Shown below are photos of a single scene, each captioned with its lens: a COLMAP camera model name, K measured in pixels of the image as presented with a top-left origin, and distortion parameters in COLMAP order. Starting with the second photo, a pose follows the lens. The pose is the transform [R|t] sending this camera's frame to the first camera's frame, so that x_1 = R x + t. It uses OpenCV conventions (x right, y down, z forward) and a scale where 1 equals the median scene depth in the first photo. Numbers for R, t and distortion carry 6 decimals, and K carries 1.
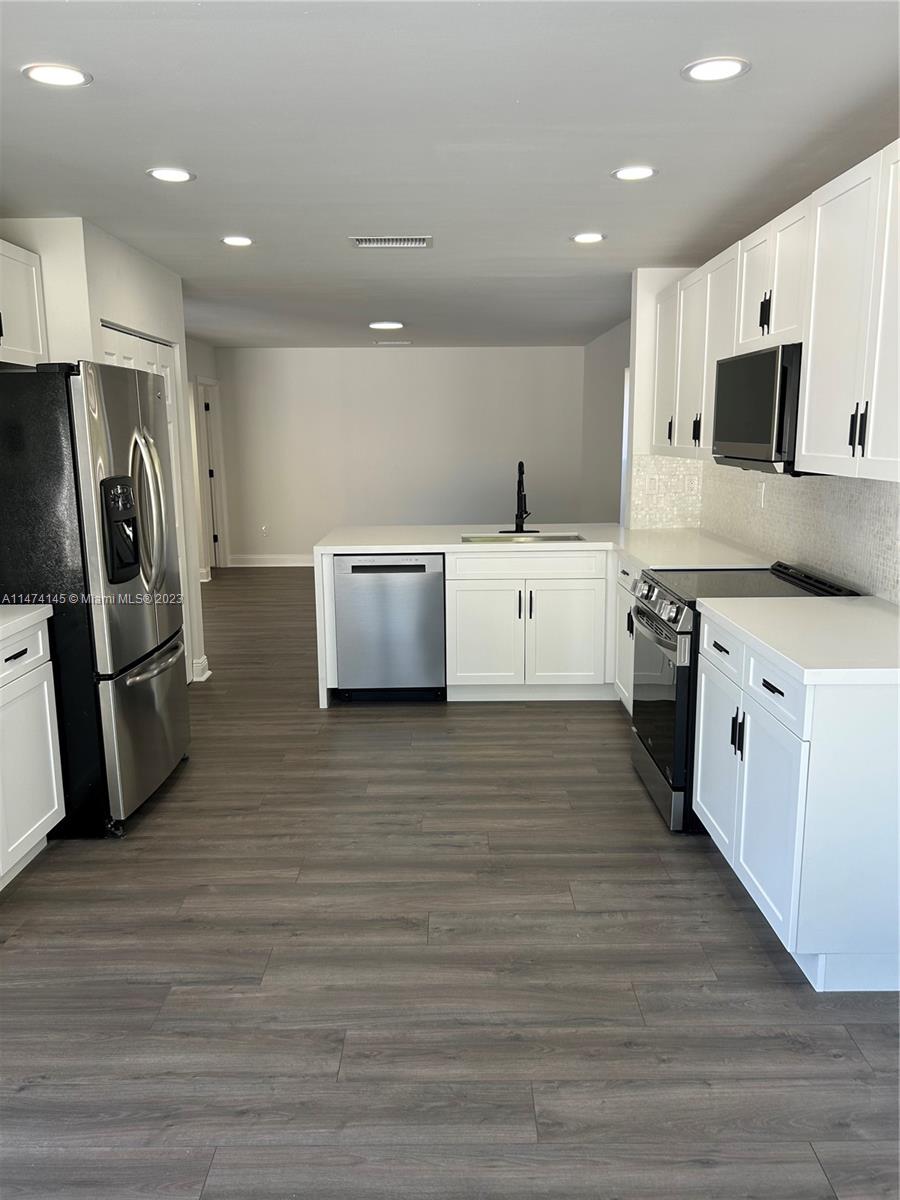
lens RADIAL K [[907.8, 0, 448.2], [0, 907.8, 594.7], [0, 0, 1]] dist [0.029820, -0.030864]
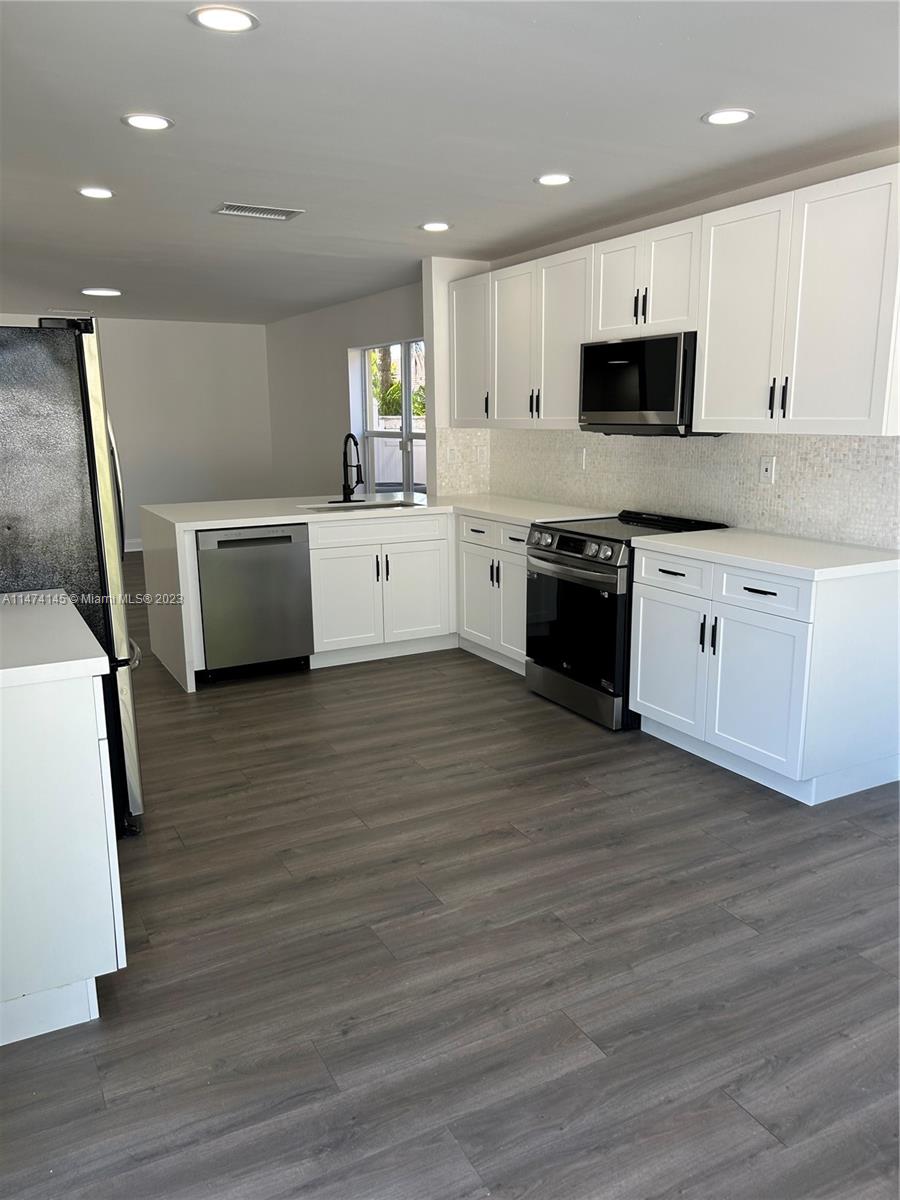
lens RADIAL K [[907.8, 0, 447.5], [0, 907.8, 602.5], [0, 0, 1]] dist [0.029820, -0.030864]
pose [[0.881425, -0.094783, 0.462717, -0.535244], [0.084153, 0.995498, 0.043614, 0.017668], [-0.464767, 0.000497, 0.885433, 0.027755]]
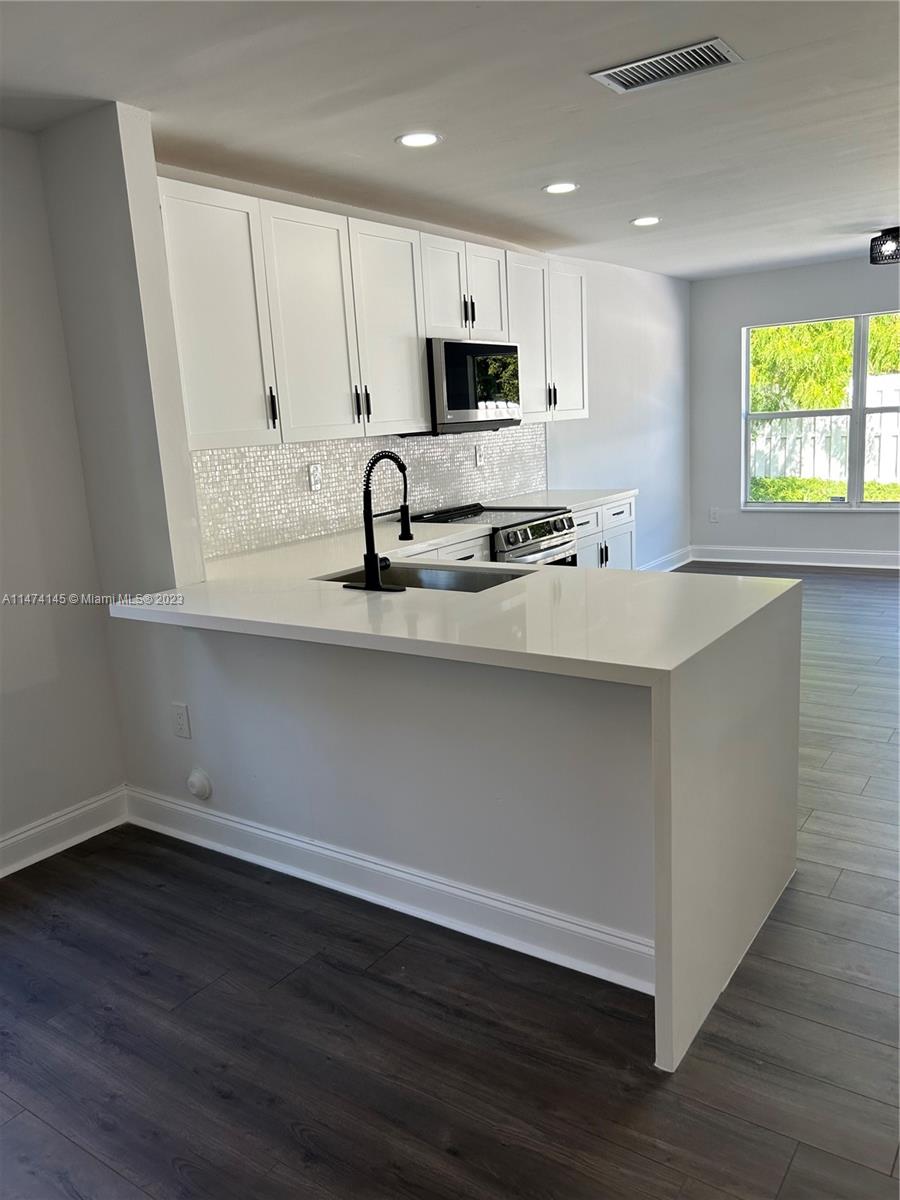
lens RADIAL K [[907.8, 0, 448.3], [0, 907.8, 602.1], [0, 0, 1]] dist [0.029820, -0.030864]
pose [[-0.821176, -0.060599, 0.567448, -0.438799], [0.164569, 0.926957, 0.337145, -0.398154], [-0.546431, 0.370240, -0.751223, 2.347274]]
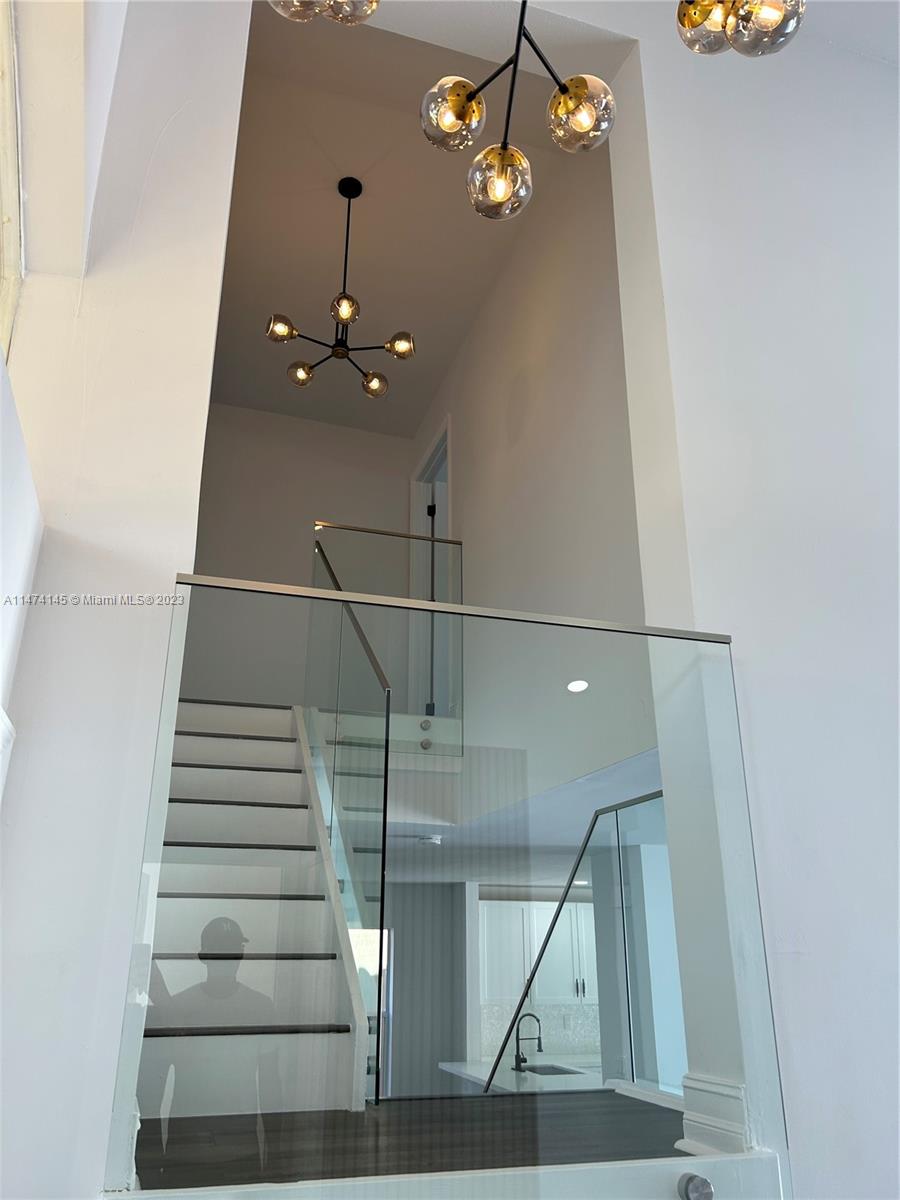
lens RADIAL K [[907.8, 0, 451.6], [0, 907.8, 603.3], [0, 0, 1]] dist [0.029820, -0.030864]
pose [[-0.294482, 0.349885, 0.889304, -2.323597], [0.168147, 0.935020, -0.312191, -0.536308], [-0.940748, 0.057599, -0.334179, 2.580432]]
